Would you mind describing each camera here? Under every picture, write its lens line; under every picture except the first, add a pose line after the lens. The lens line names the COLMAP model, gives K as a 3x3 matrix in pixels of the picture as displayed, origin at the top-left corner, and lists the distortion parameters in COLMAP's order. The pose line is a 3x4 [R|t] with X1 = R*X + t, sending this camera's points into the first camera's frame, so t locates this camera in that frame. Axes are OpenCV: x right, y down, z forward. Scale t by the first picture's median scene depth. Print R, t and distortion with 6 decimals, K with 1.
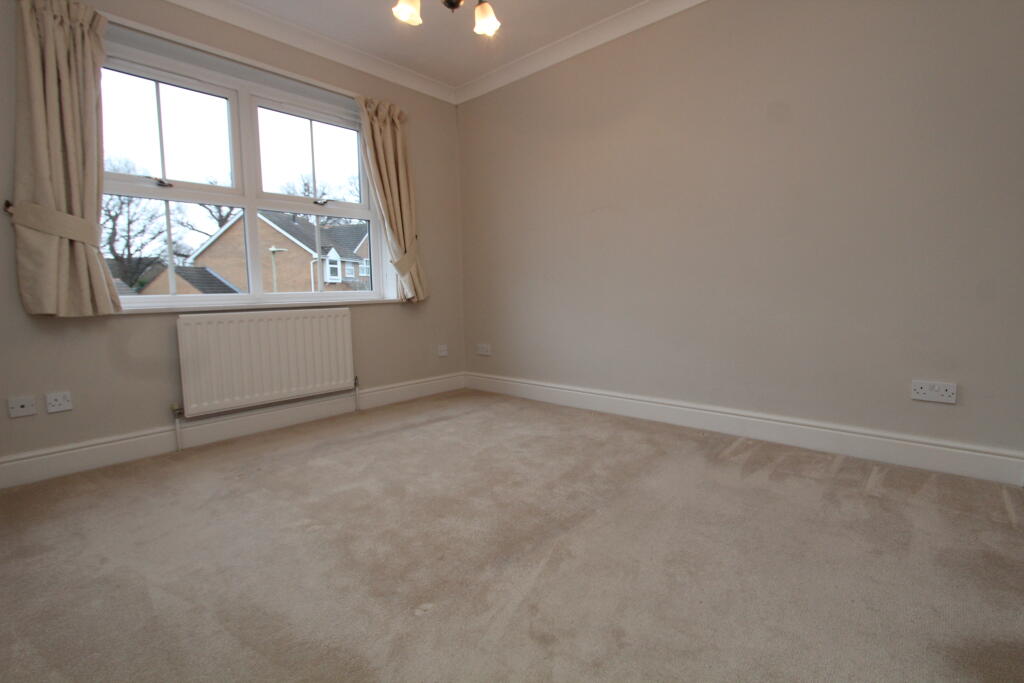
lens RADIAL K [[482.1, 0, 504.2], [0, 482.1, 342.3], [0, 0, 1]] dist [-0.005148, -0.000158]
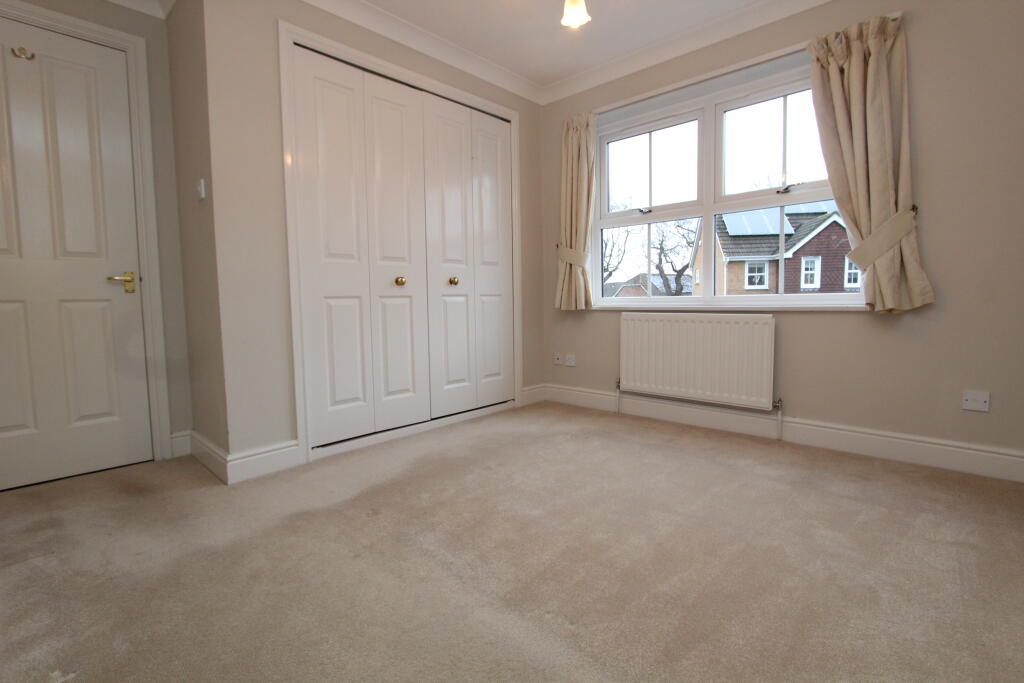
lens RADIAL K [[482.1, 0, 516.5], [0, 482.1, 352.5], [0, 0, 1]] dist [-0.005148, -0.000158]
pose [[-0.017060, 0.126674, -0.991798, 0.625186], [-0.095674, 0.987184, 0.127730, -0.084617], [0.995266, 0.097069, -0.004722, 0.682057]]
